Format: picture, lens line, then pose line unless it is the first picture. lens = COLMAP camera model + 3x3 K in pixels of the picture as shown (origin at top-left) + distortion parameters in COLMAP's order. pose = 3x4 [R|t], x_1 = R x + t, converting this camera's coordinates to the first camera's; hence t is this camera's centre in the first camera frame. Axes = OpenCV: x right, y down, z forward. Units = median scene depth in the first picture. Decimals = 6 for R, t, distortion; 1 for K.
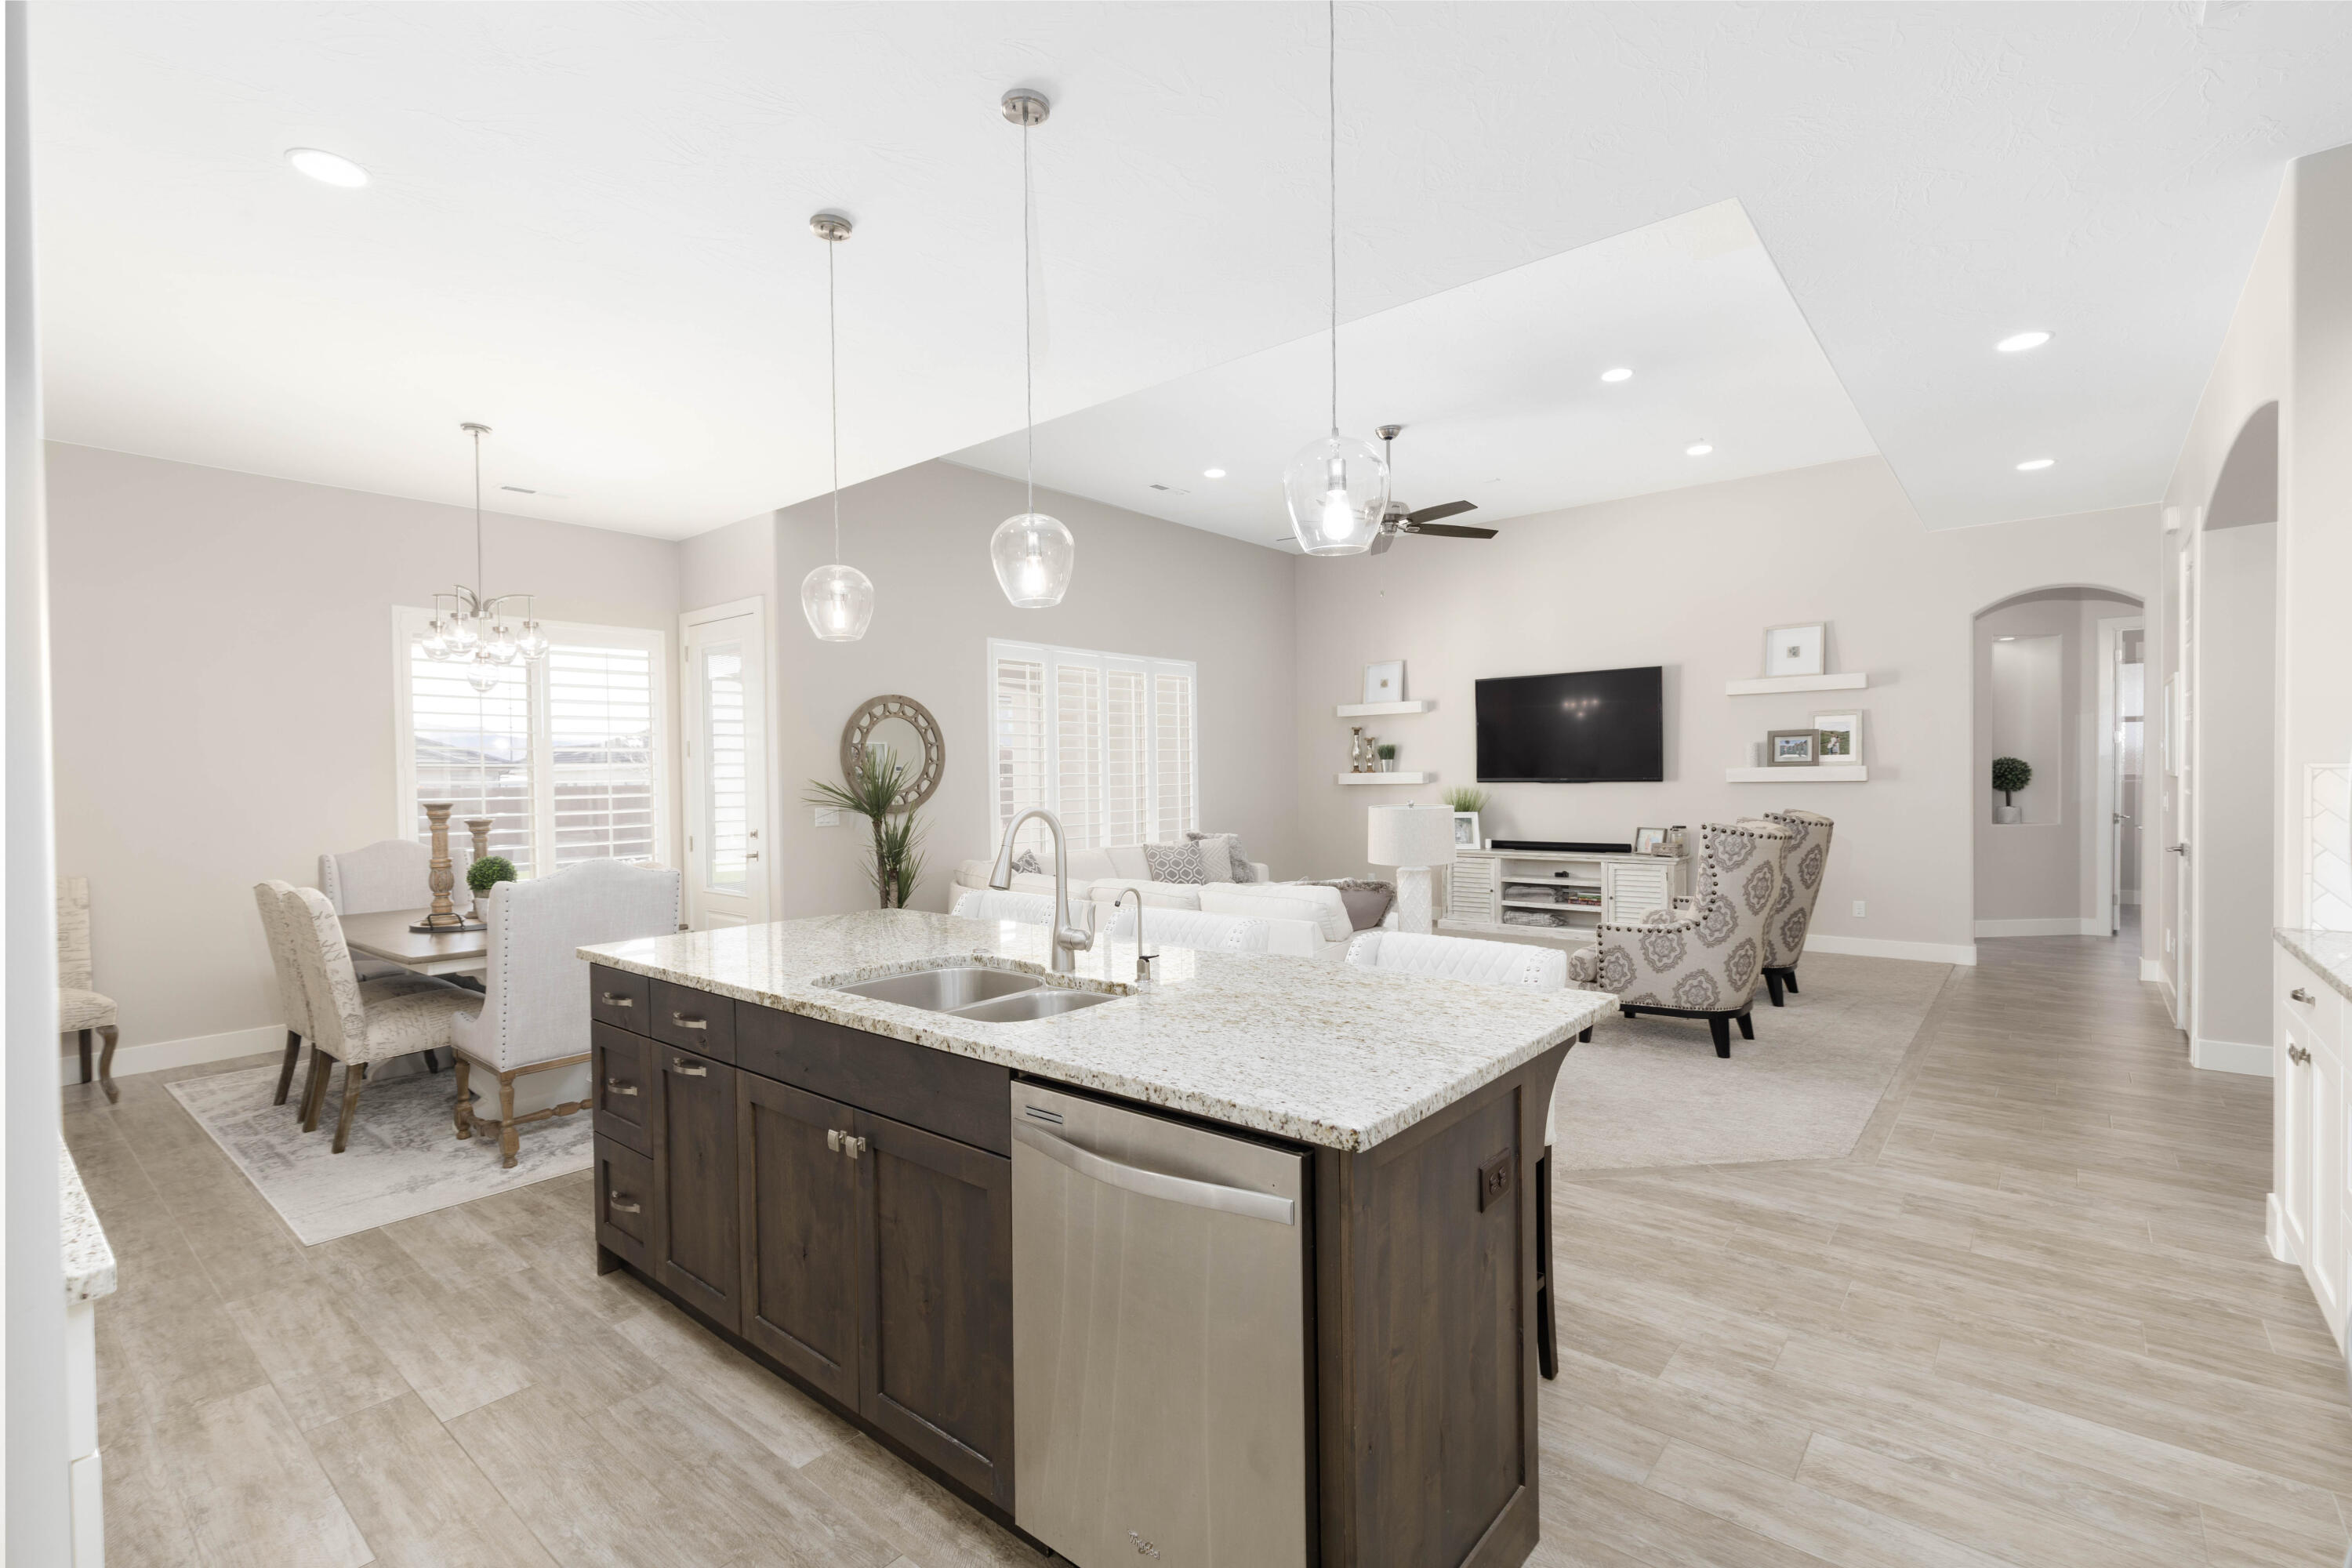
lens RADIAL K [[1052.7, 0, 1187.7], [0, 1052.7, 792.9], [0, 0, 1]] dist [0.004167, -0.000690]
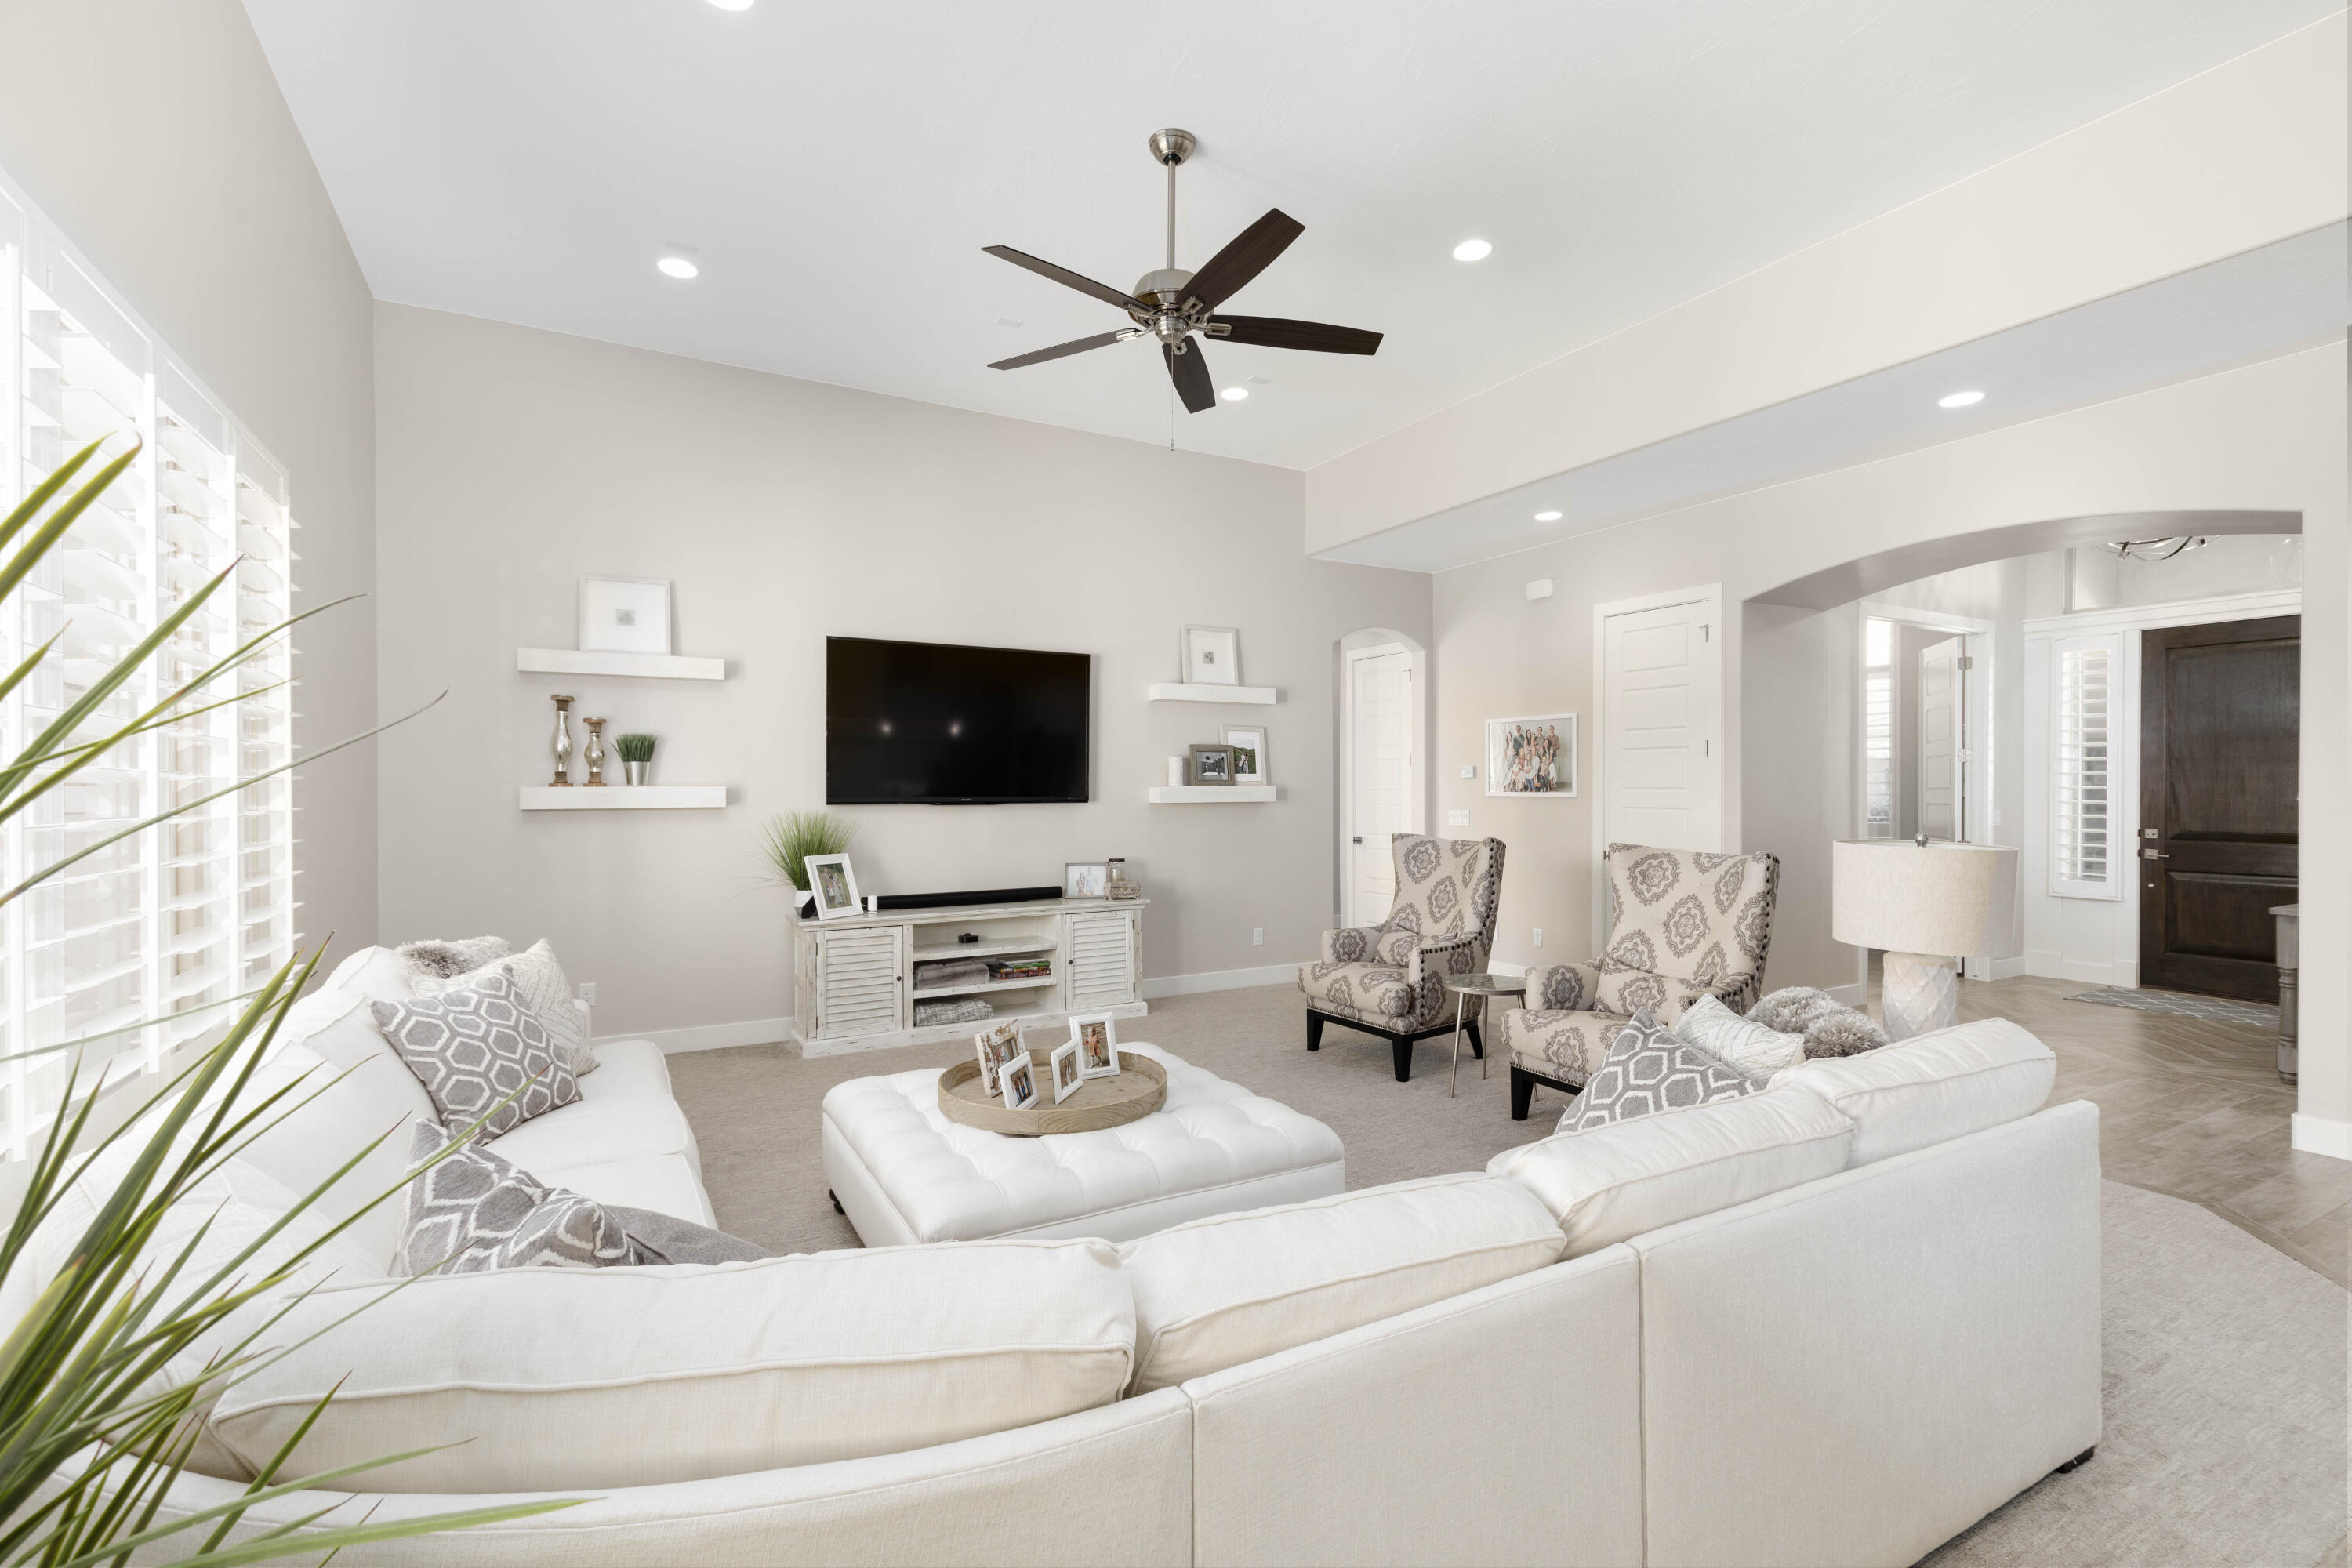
lens RADIAL K [[1052.7, 0, 1188.3], [0, 1052.7, 794.4], [0, 0, 1]] dist [0.004167, -0.000690]
pose [[0.352421, 0.008288, 0.935805, -0.328834], [0.012223, 0.999835, -0.013459, -0.007490], [-0.935762, 0.016182, 0.352261, 0.872697]]
